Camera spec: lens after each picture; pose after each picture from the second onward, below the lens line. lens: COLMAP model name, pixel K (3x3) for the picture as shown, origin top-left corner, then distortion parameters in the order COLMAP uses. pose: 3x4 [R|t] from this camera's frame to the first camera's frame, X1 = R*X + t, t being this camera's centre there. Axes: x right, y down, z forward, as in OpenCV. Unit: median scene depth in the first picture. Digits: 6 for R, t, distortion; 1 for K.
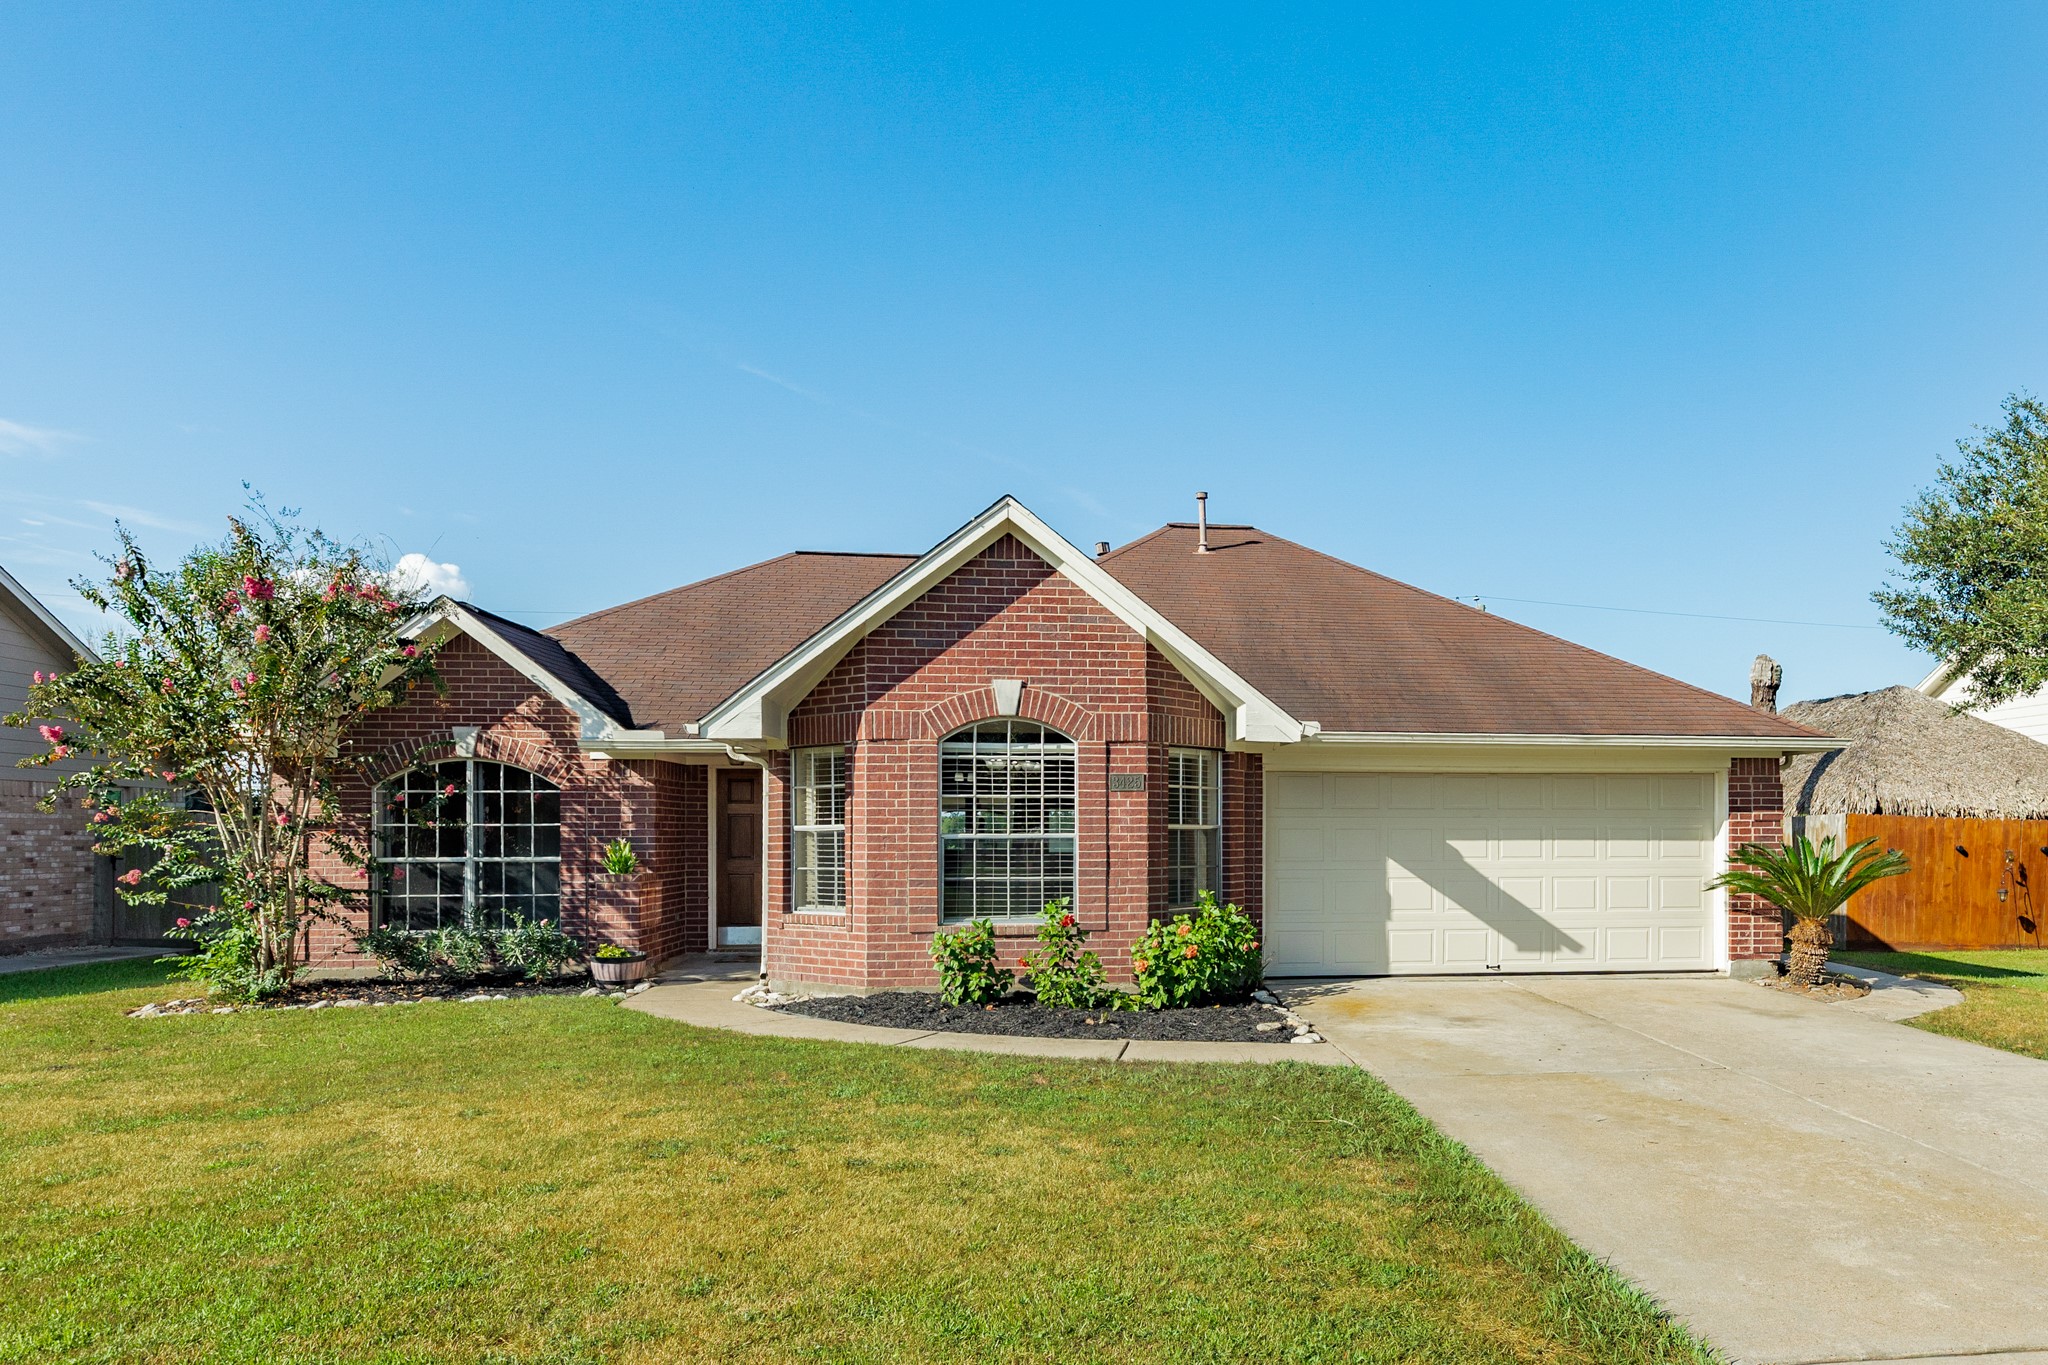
lens RADIAL K [[1166.6, 0, 1070.0], [0, 1166.6, 828.8], [0, 0, 1]] dist [-0.001176, -0.000648]
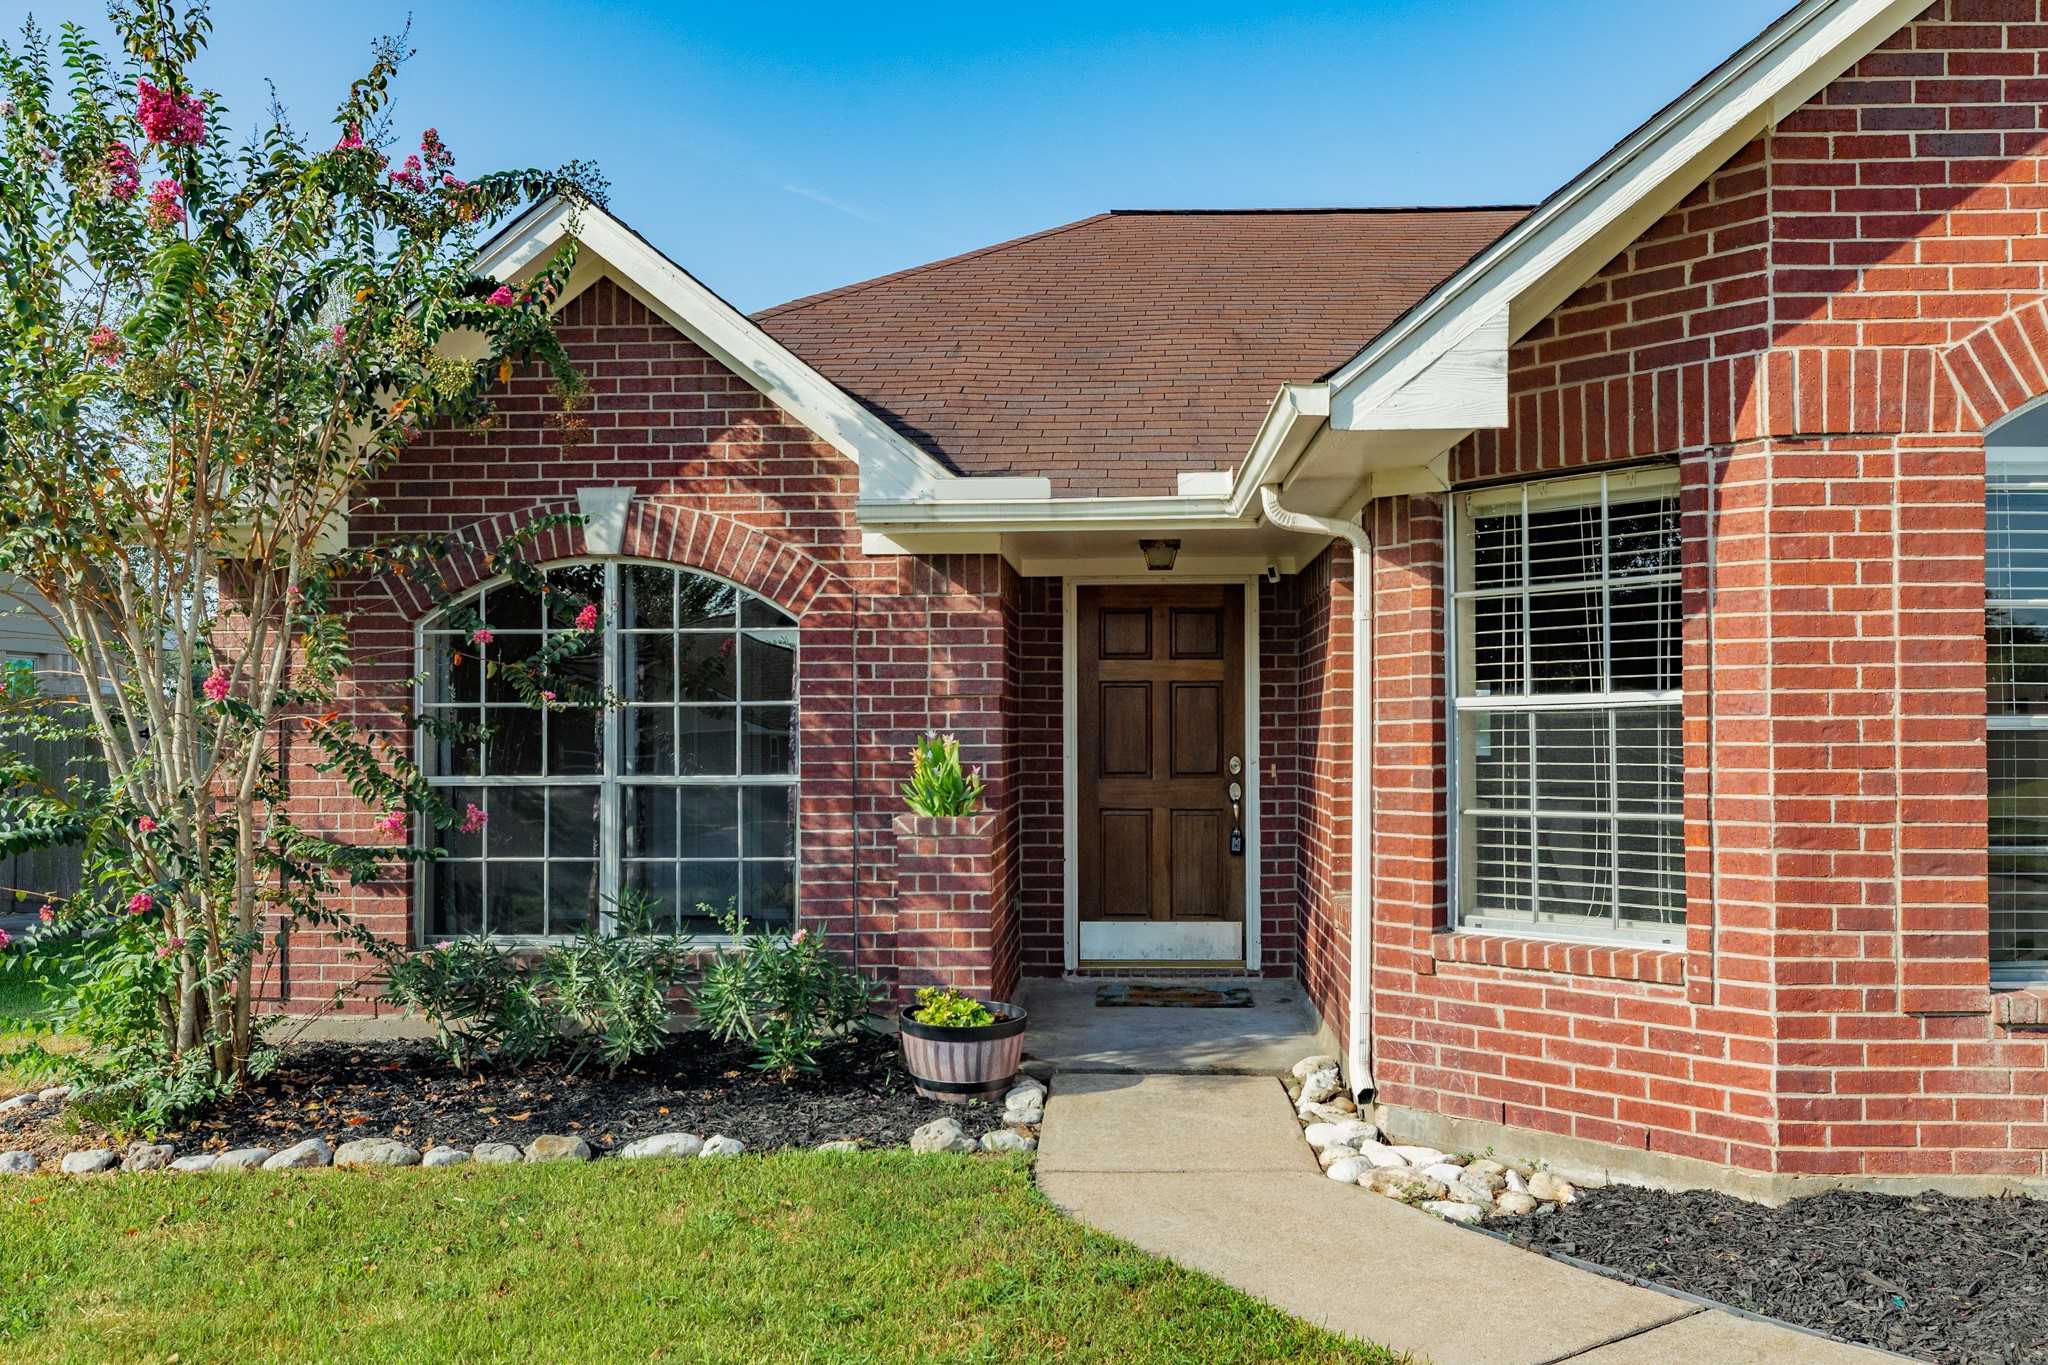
lens RADIAL K [[1727.8, 0, 1022.9], [0, 1727.8, 684.4], [0, 0, 1]] dist [0.003195, 0.006392]
pose [[0.982069, -0.007683, -0.188367, -0.253743], [0.003577, 0.999749, -0.022130, 0.004704], [0.188489, 0.021059, 0.981849, 0.406609]]
